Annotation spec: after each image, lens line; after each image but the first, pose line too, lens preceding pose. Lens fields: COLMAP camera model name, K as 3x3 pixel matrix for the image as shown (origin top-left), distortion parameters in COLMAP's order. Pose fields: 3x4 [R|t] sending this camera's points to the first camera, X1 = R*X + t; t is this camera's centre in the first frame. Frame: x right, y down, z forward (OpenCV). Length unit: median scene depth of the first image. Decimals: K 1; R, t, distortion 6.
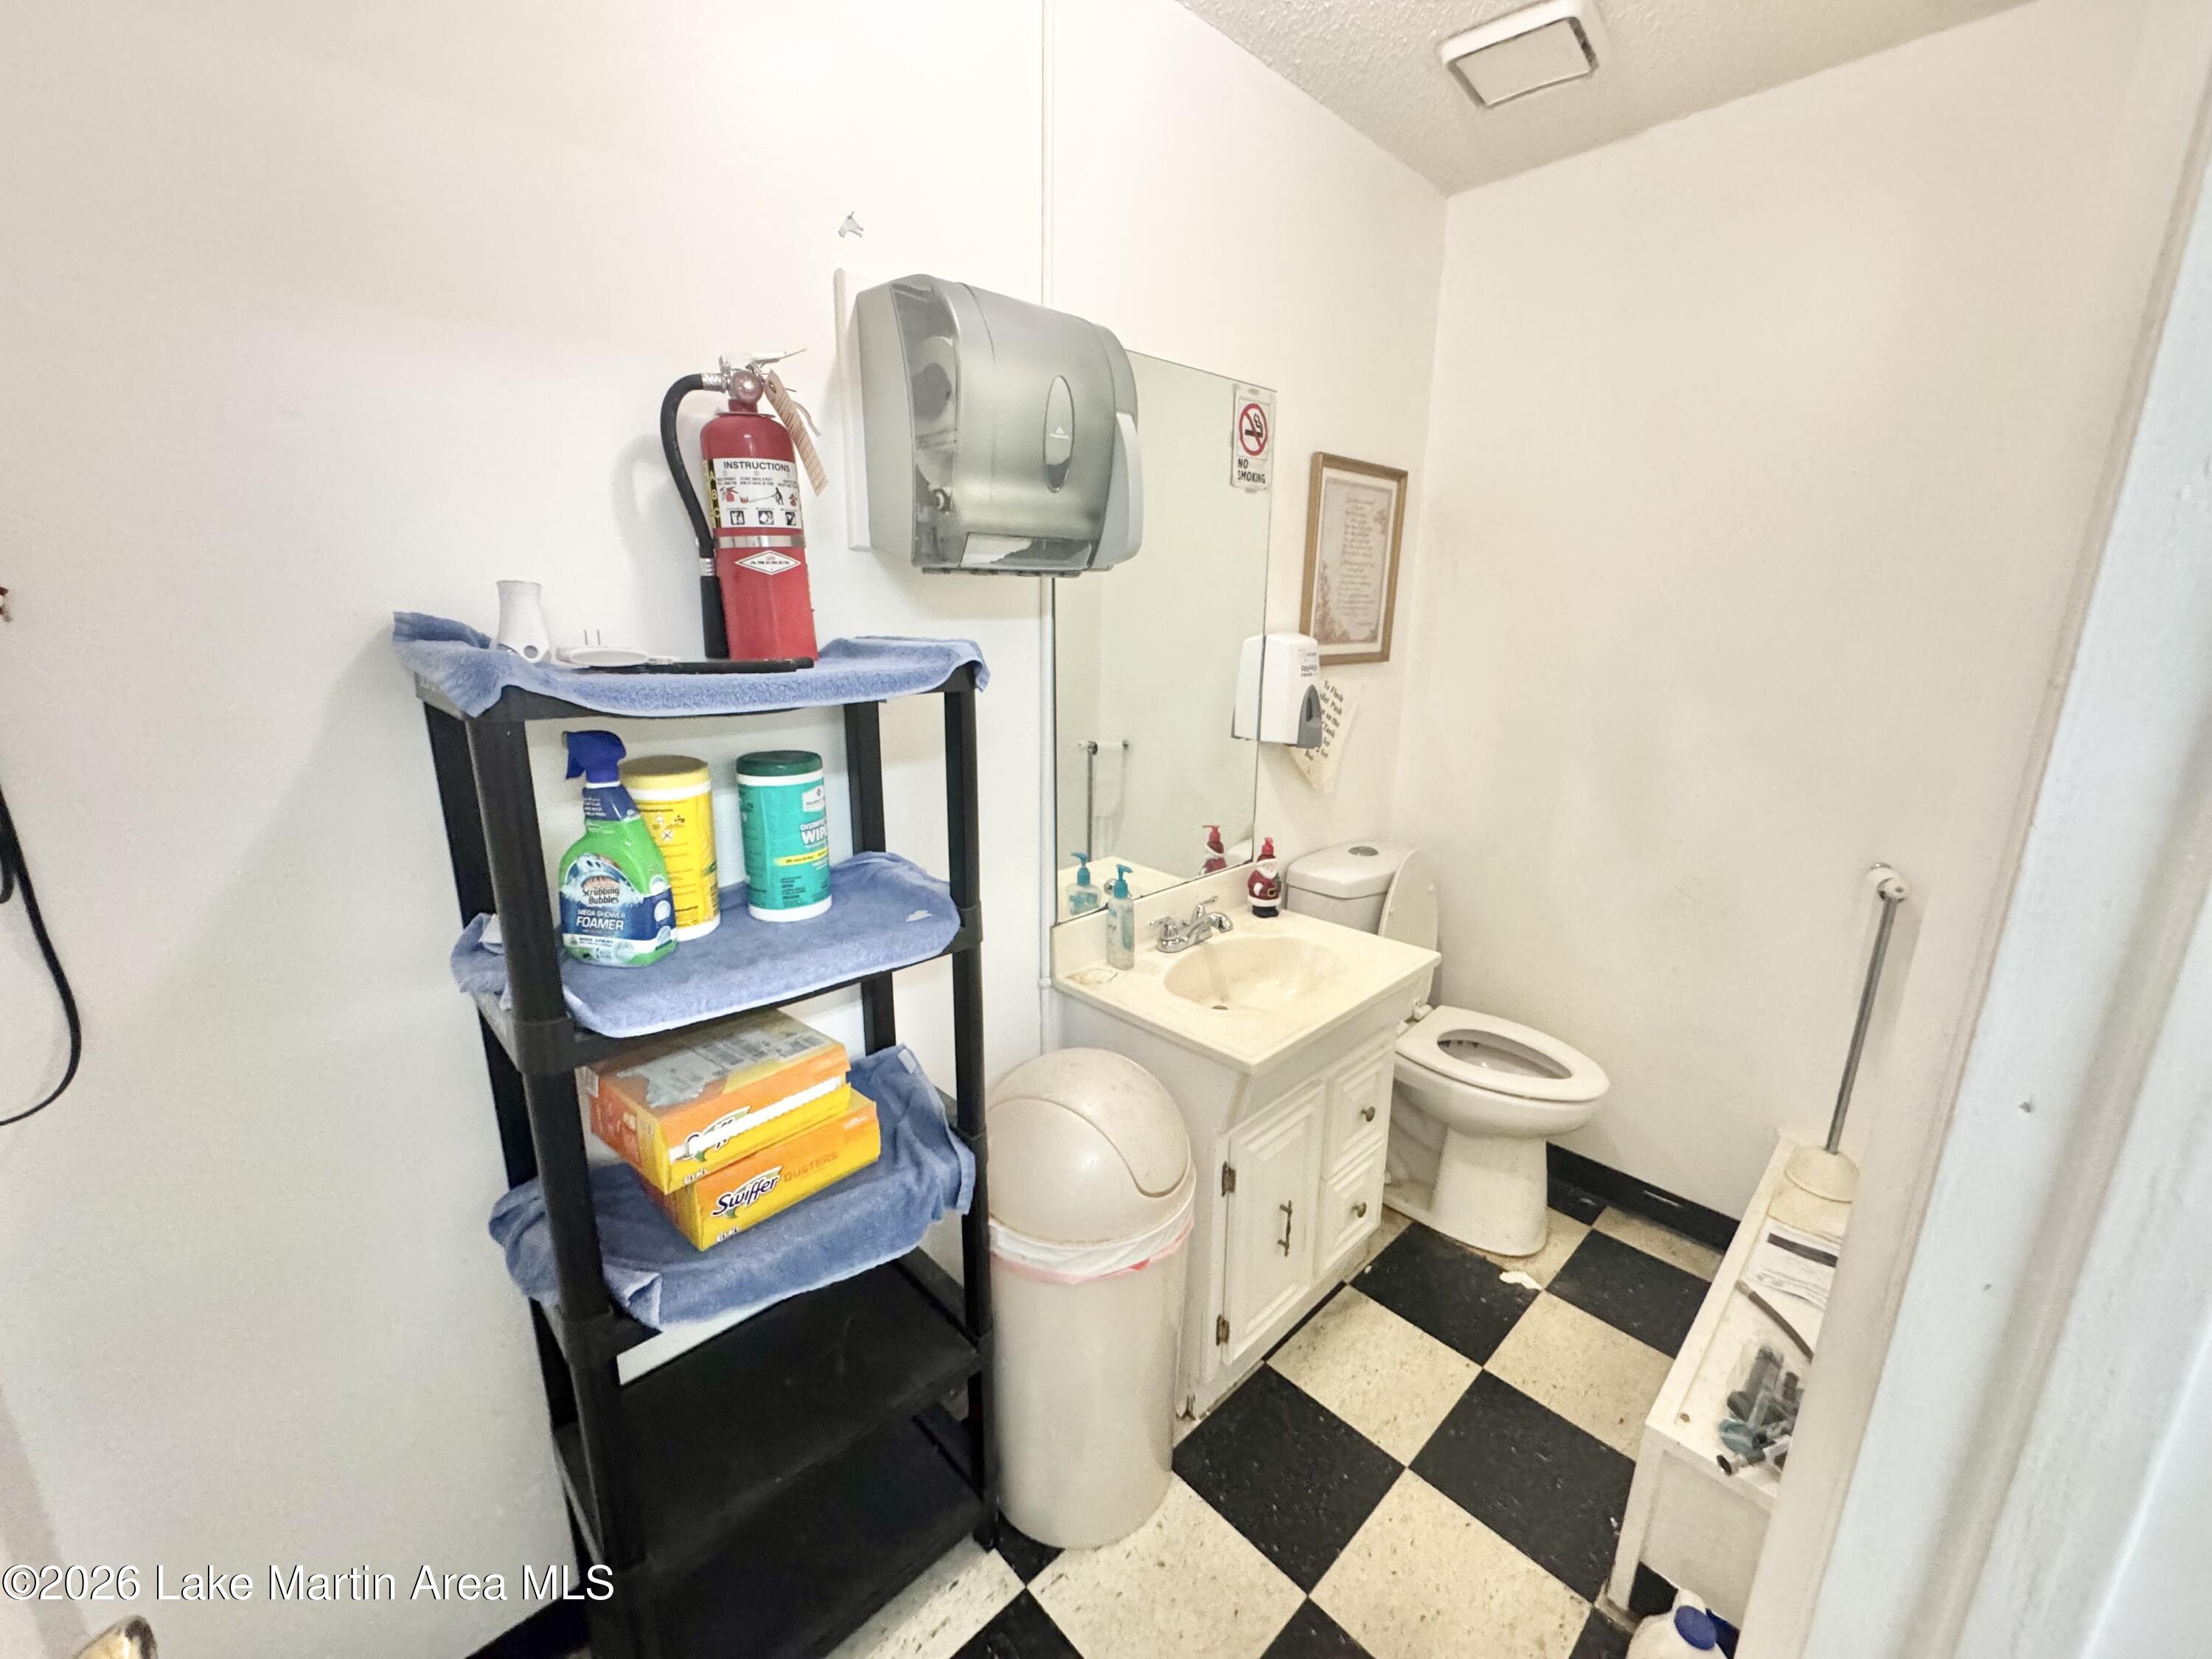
lens RADIAL K [[882.6, 0, 1109.5], [0, 882.6, 832.7], [0, 0, 1]] dist [-0.001952, -0.001394]
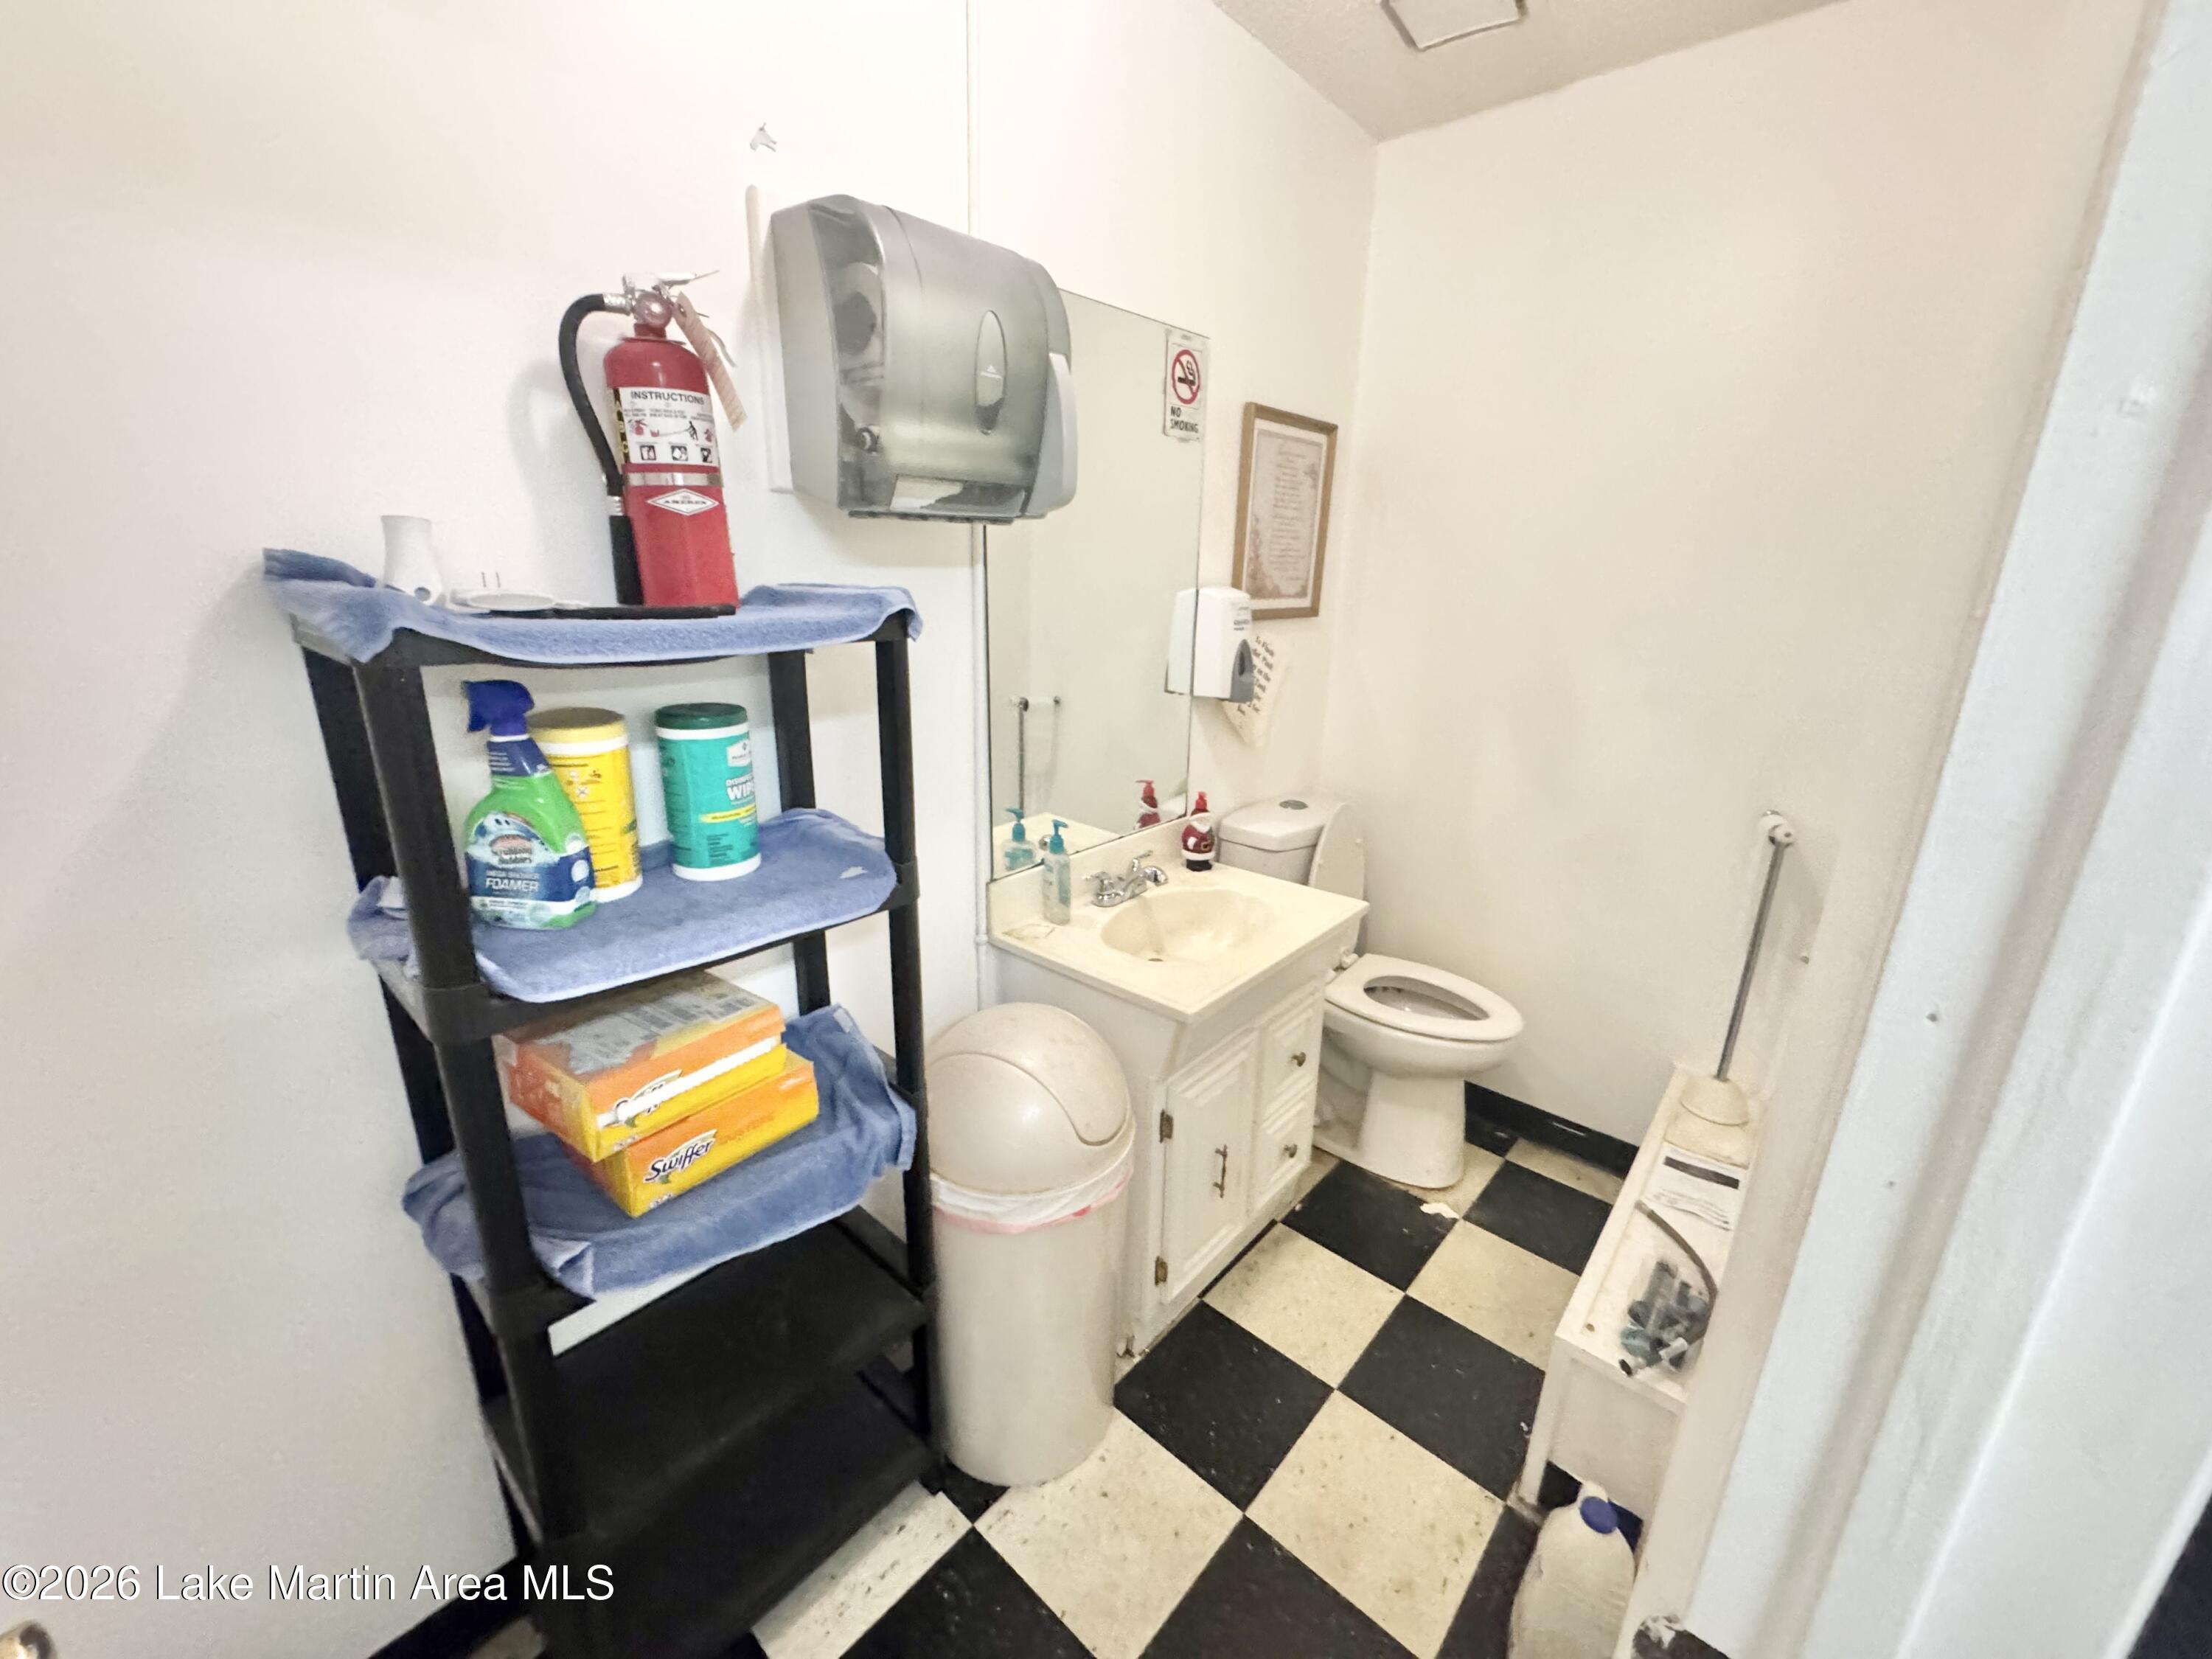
lens RADIAL K [[882.6, 0, 1111.2], [0, 882.6, 831.8], [0, 0, 1]] dist [-0.001952, -0.001394]
pose [[0.996706, -0.012524, 0.080121, -0.007614], [0.008814, 0.998880, 0.046492, 0.005418], [-0.080614, -0.045633, 0.995700, 0.004351]]
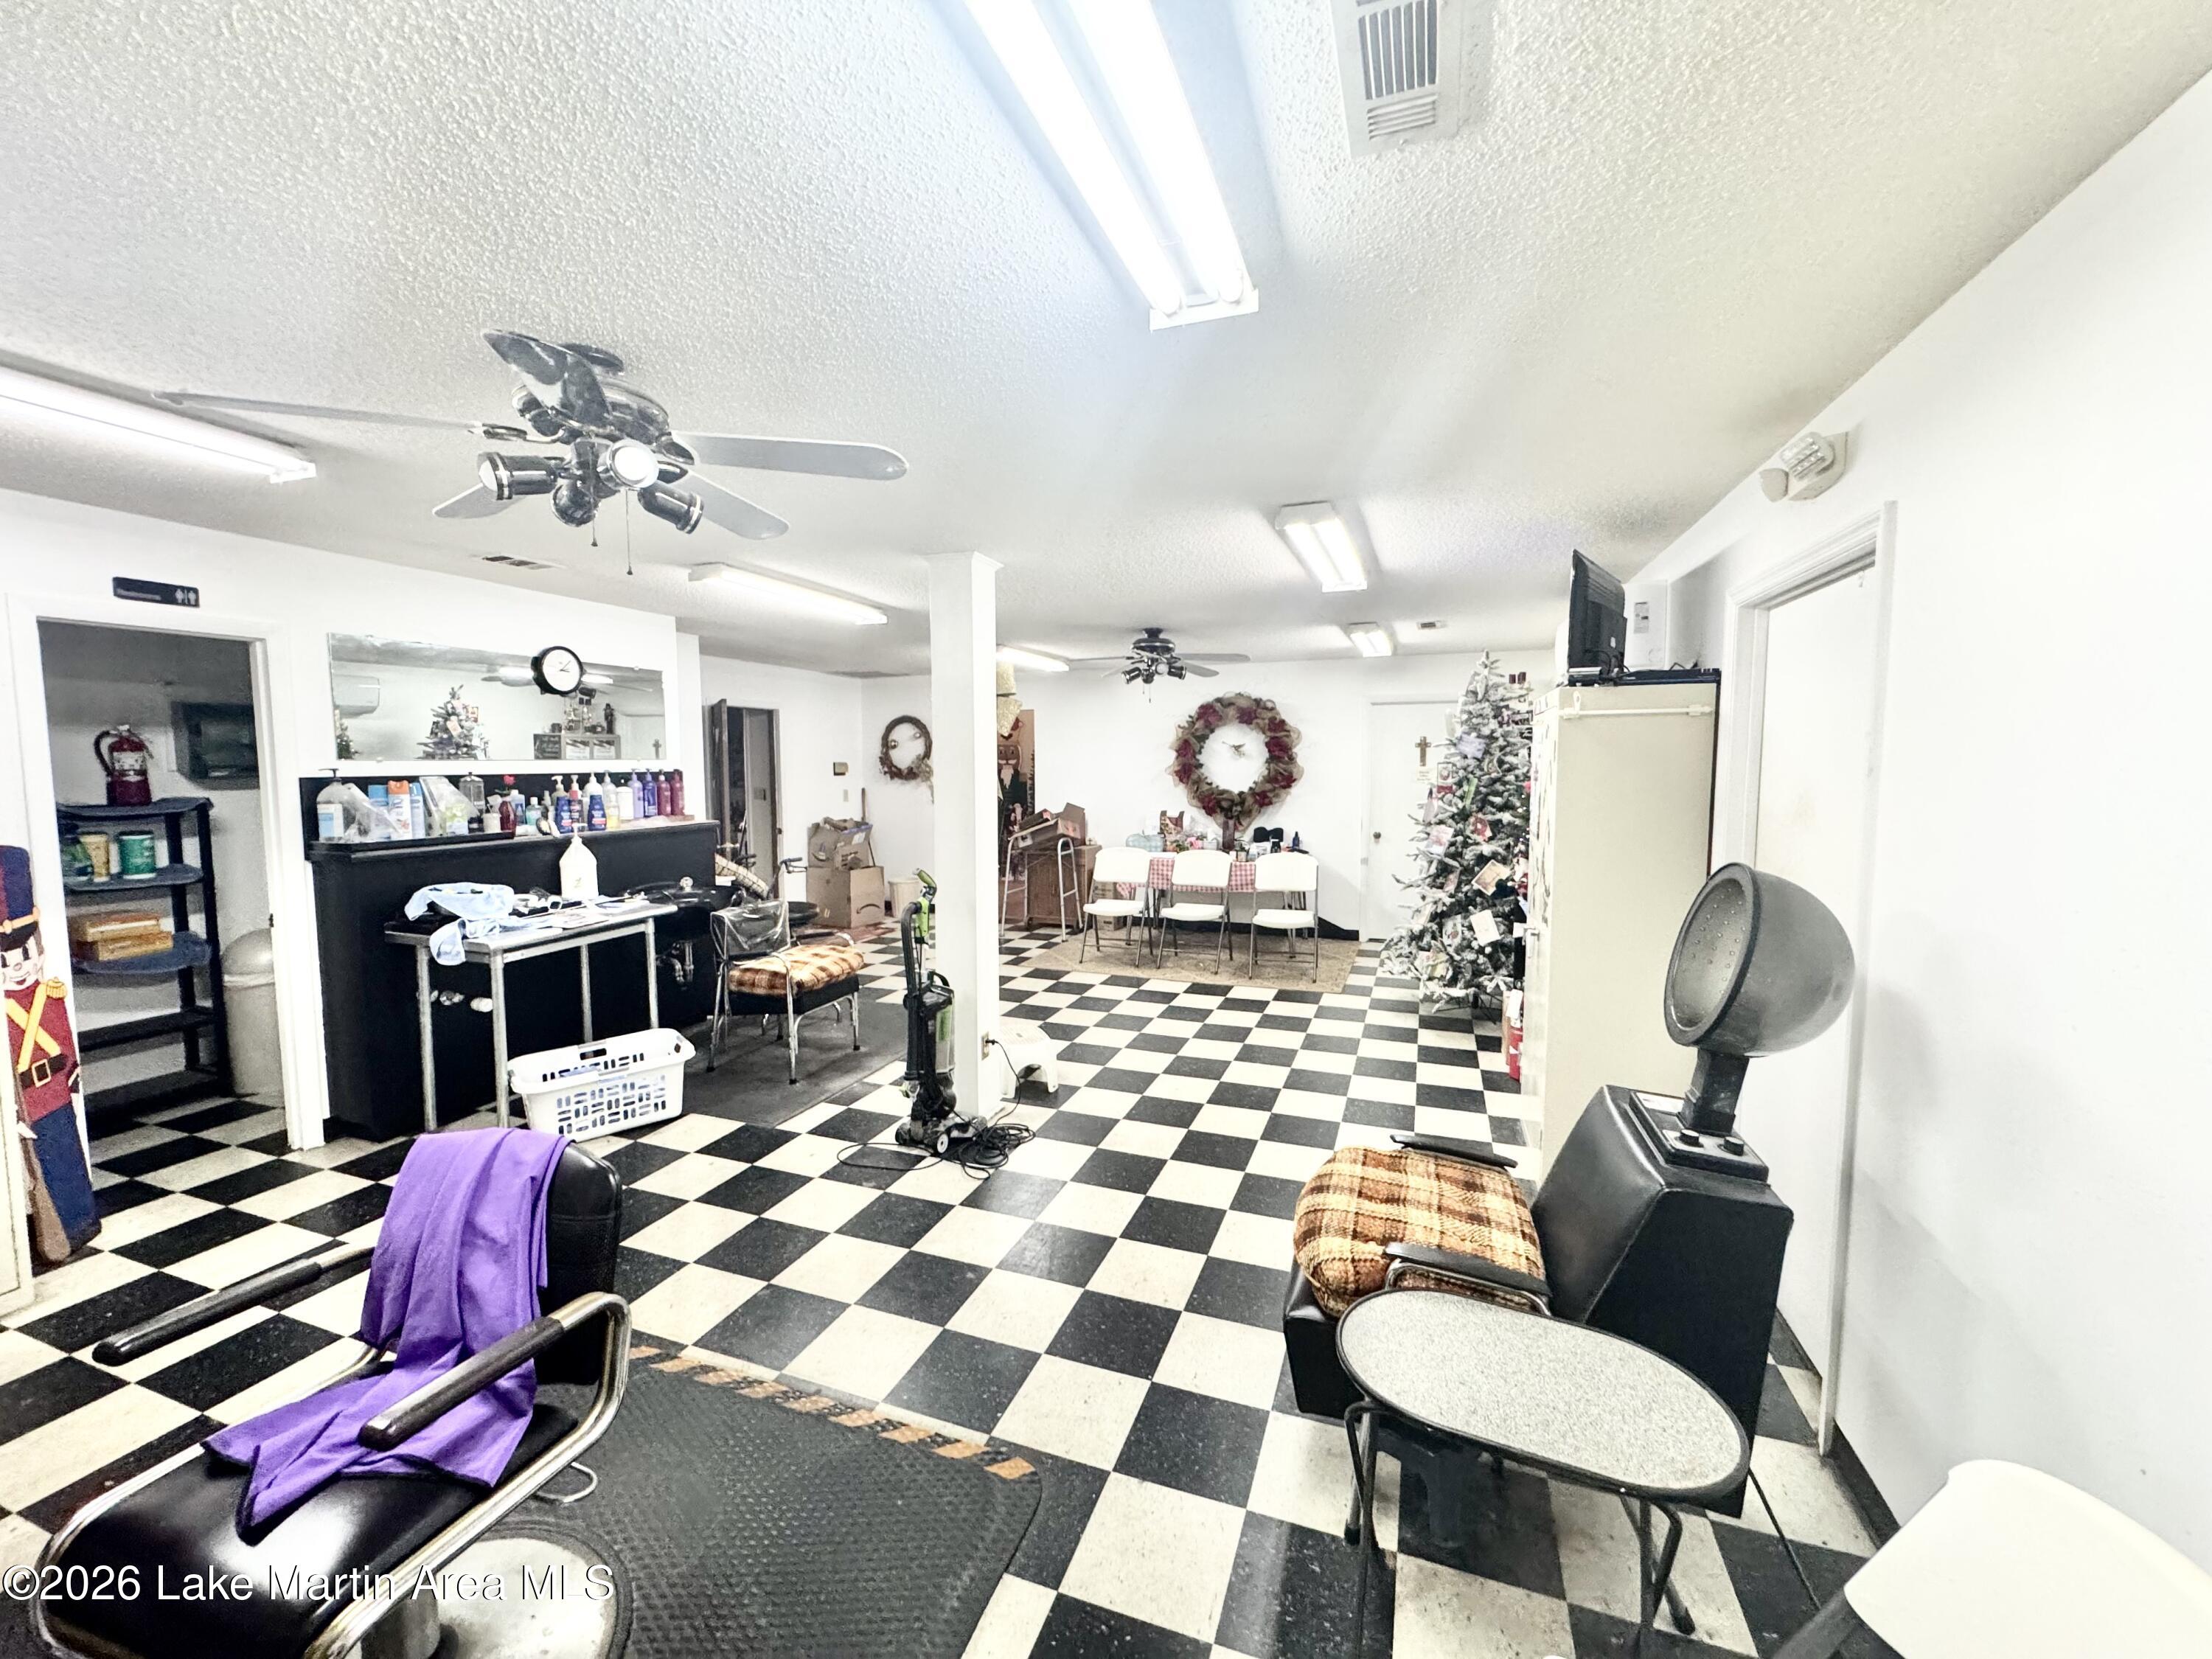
lens RADIAL K [[882.6, 0, 1105.0], [0, 882.6, 820.4], [0, 0, 1]] dist [-0.001952, -0.001394]
pose [[0.902429, -0.047173, 0.428248, 1.340307], [0.120546, 0.981934, -0.145858, 0.704982], [-0.413631, 0.183251, 0.891812, -3.094159]]
